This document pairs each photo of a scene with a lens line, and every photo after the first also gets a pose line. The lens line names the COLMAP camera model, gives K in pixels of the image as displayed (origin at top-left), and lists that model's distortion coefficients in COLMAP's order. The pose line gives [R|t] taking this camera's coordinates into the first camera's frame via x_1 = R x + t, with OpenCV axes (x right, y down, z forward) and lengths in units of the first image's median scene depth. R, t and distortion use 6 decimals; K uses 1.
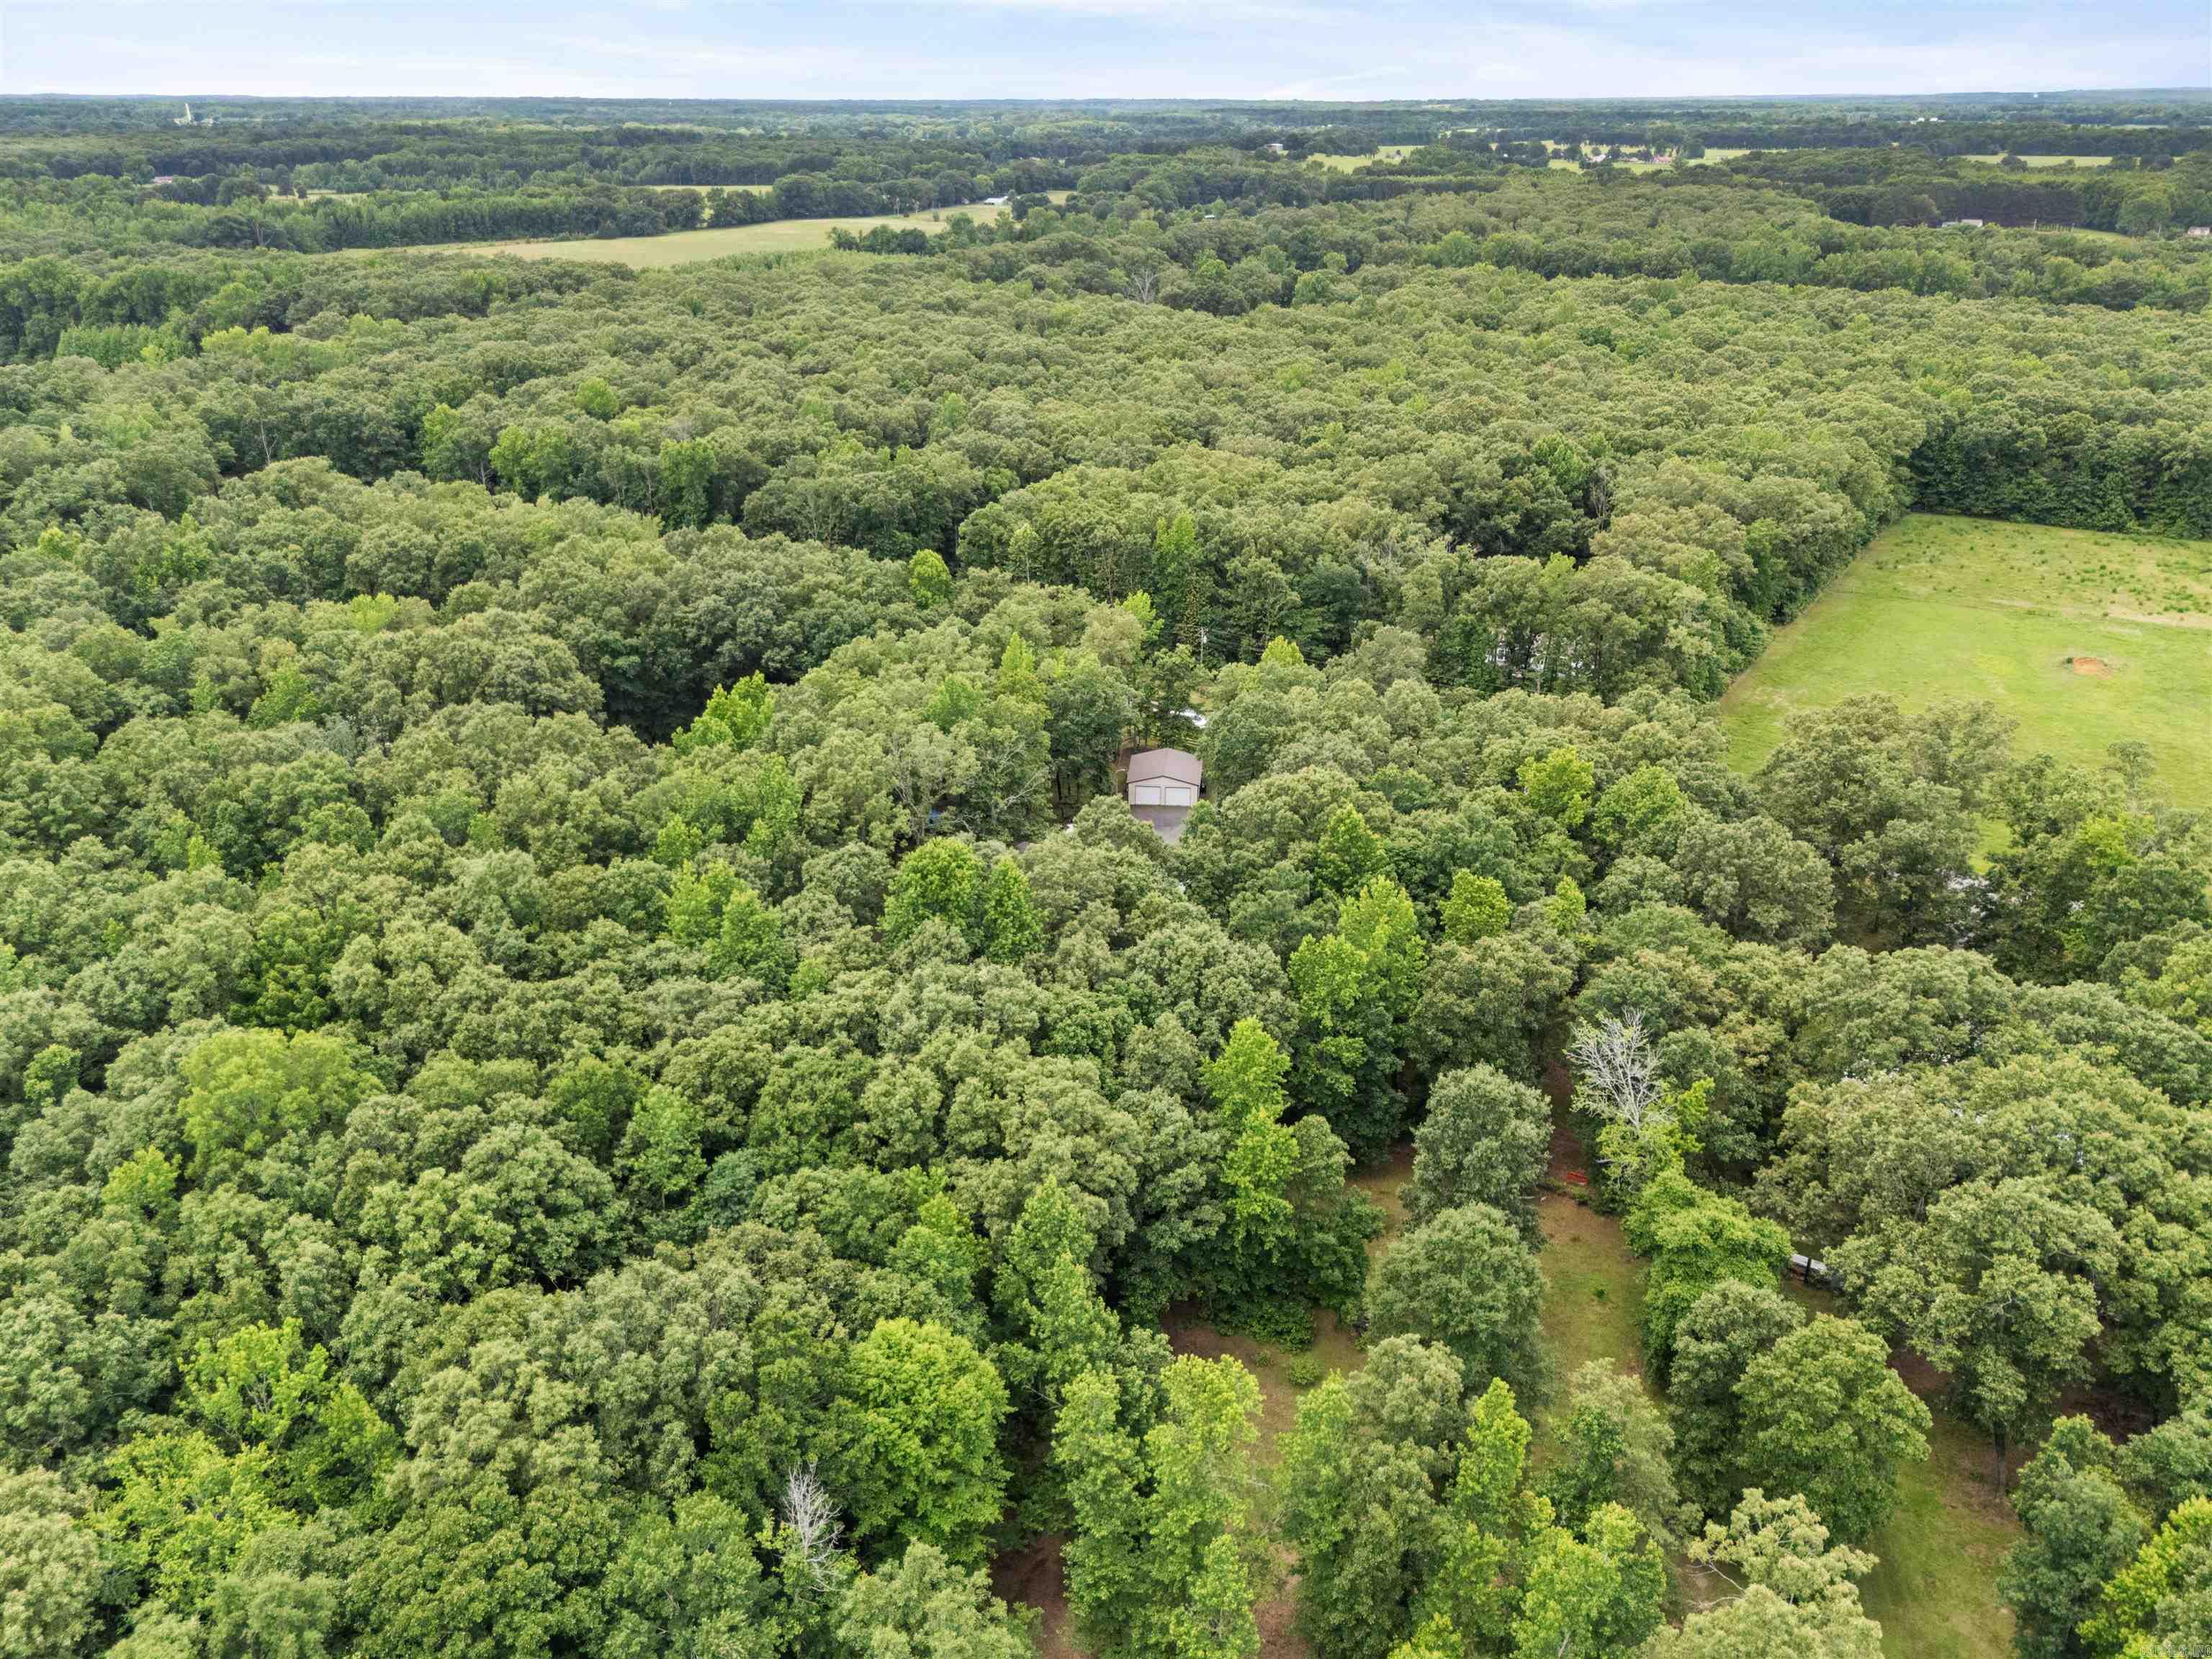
lens RADIAL K [[1711.0, 0, 1106.6], [0, 1711.0, 828.7], [0, 0, 1]] dist [0.022191, -0.011615]
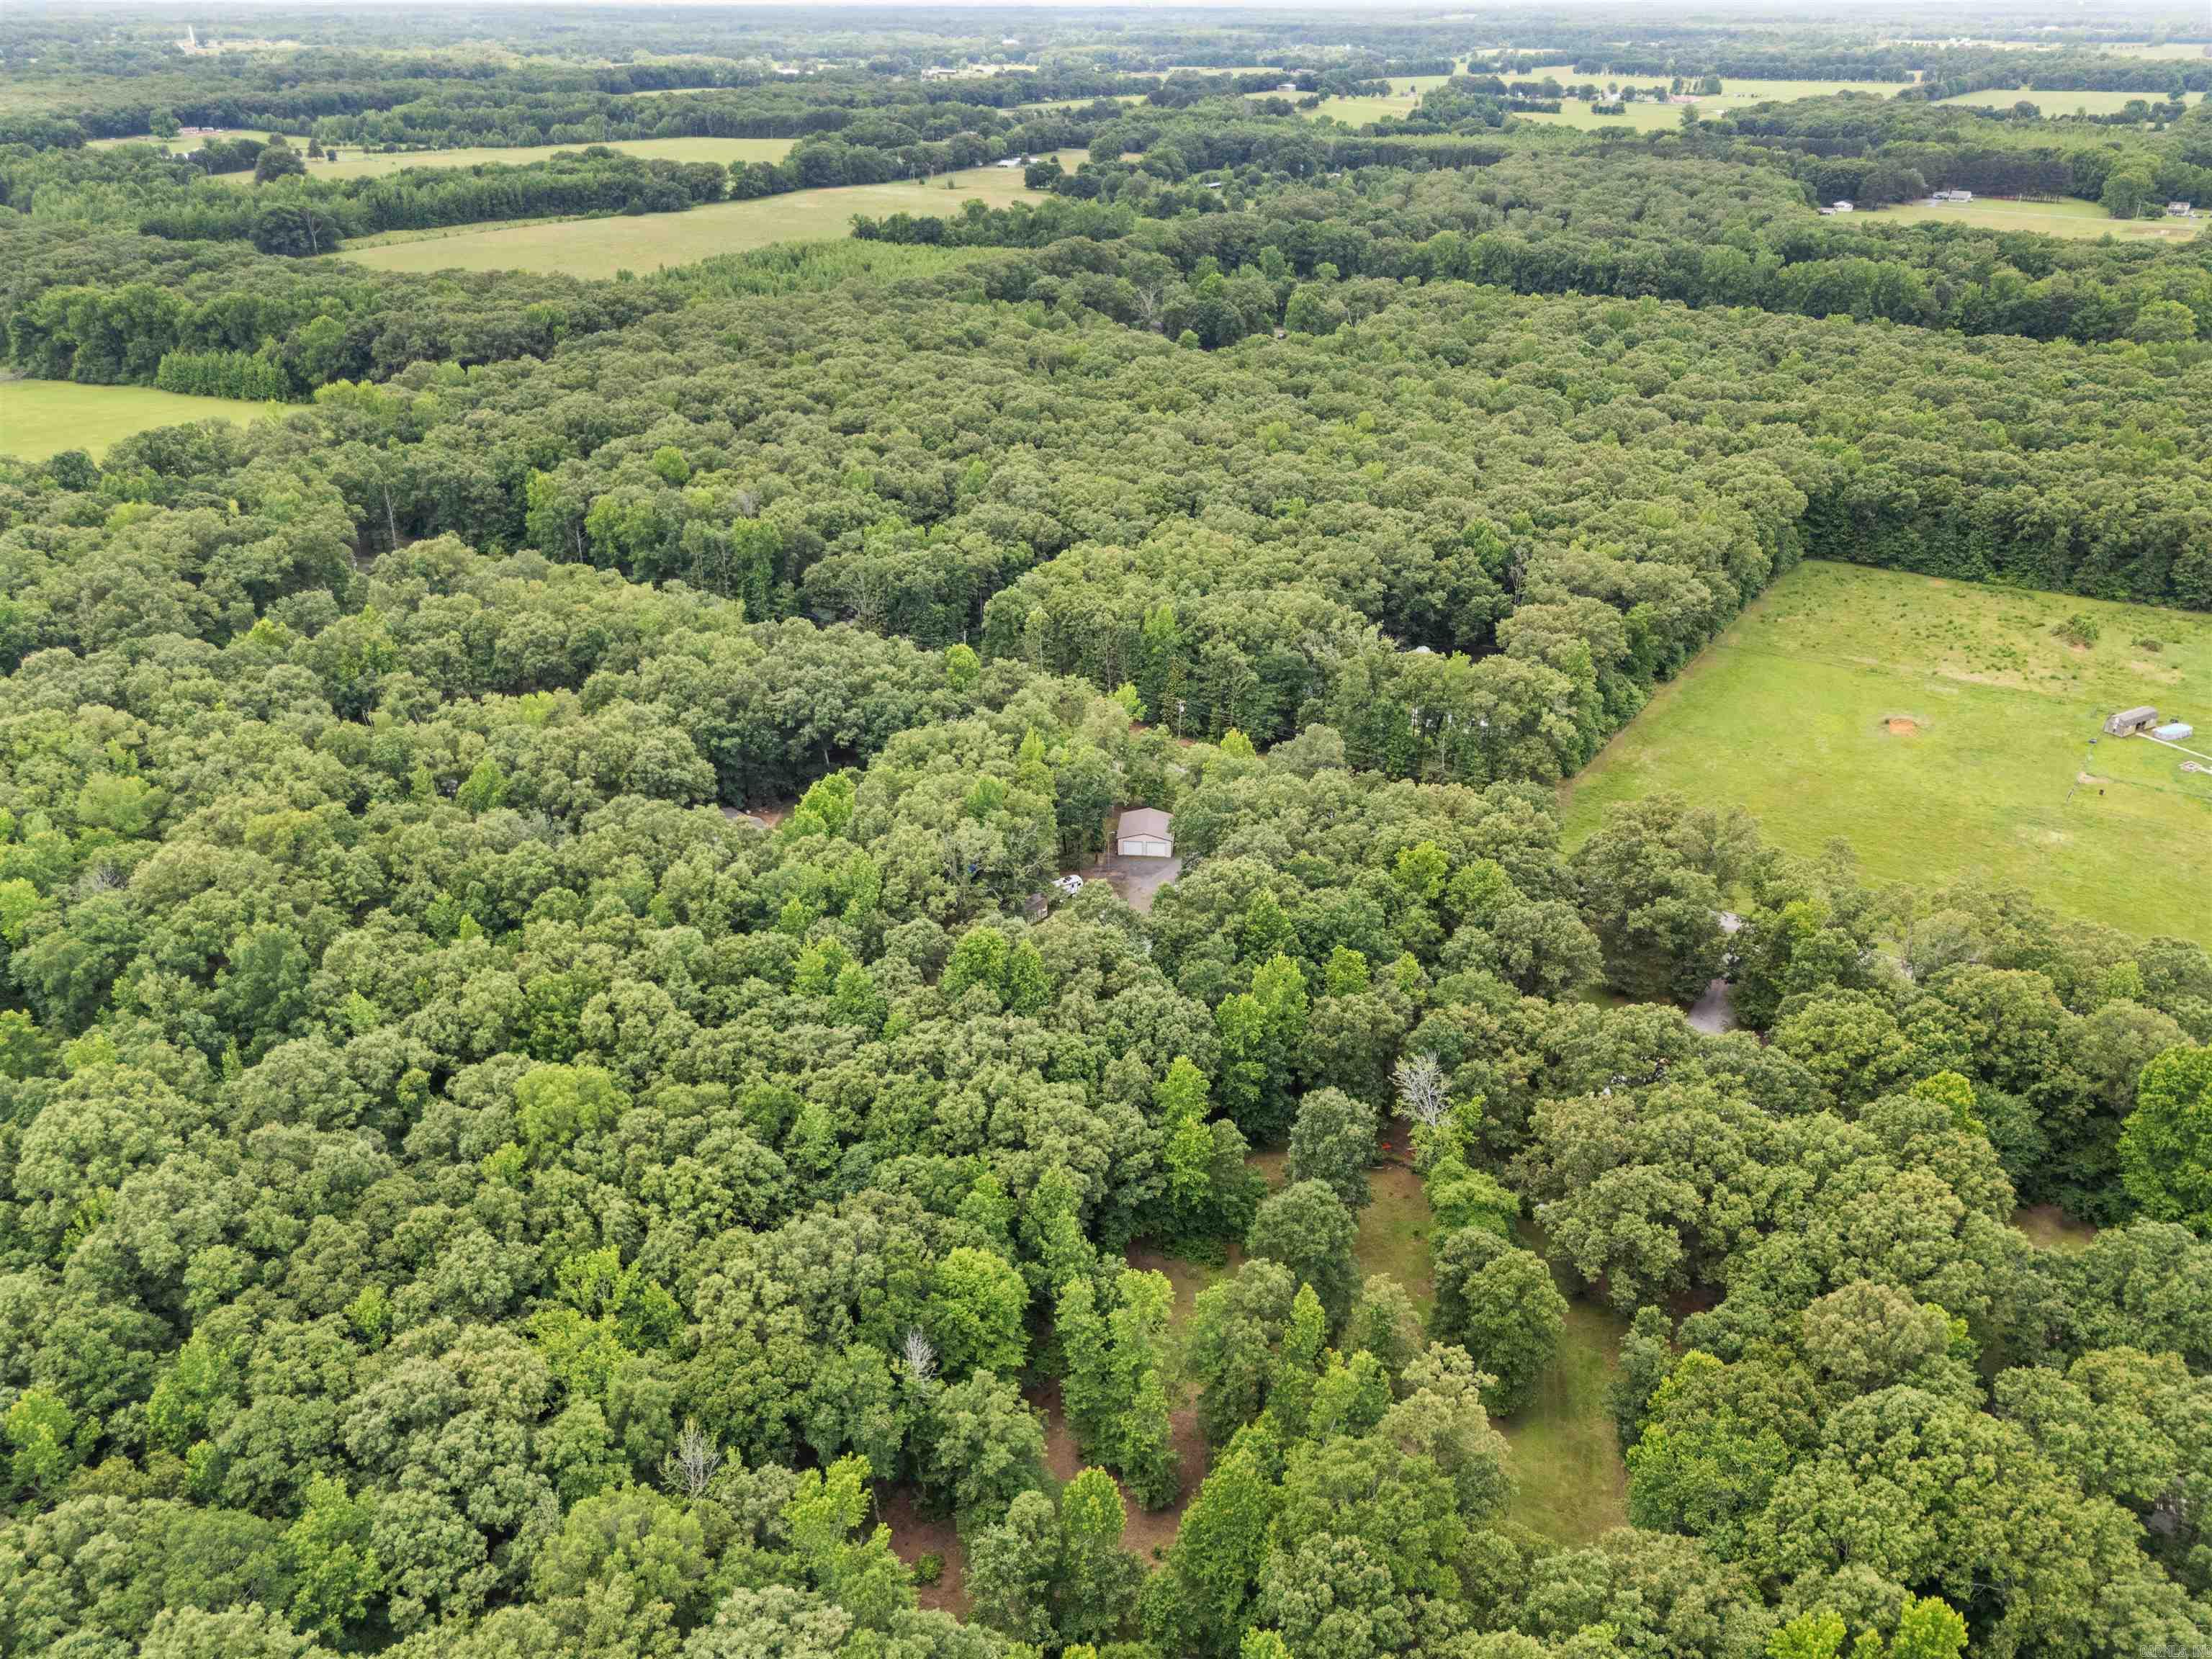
lens RADIAL K [[1711.0, 0, 1105.3], [0, 1711.0, 827.9], [0, 0, 1]] dist [0.022191, -0.011615]
pose [[0.999968, 0.003414, -0.007197, 0.018915], [-0.003137, 0.999268, 0.038137, -0.127864], [0.007322, -0.038114, 0.999247, -0.445542]]
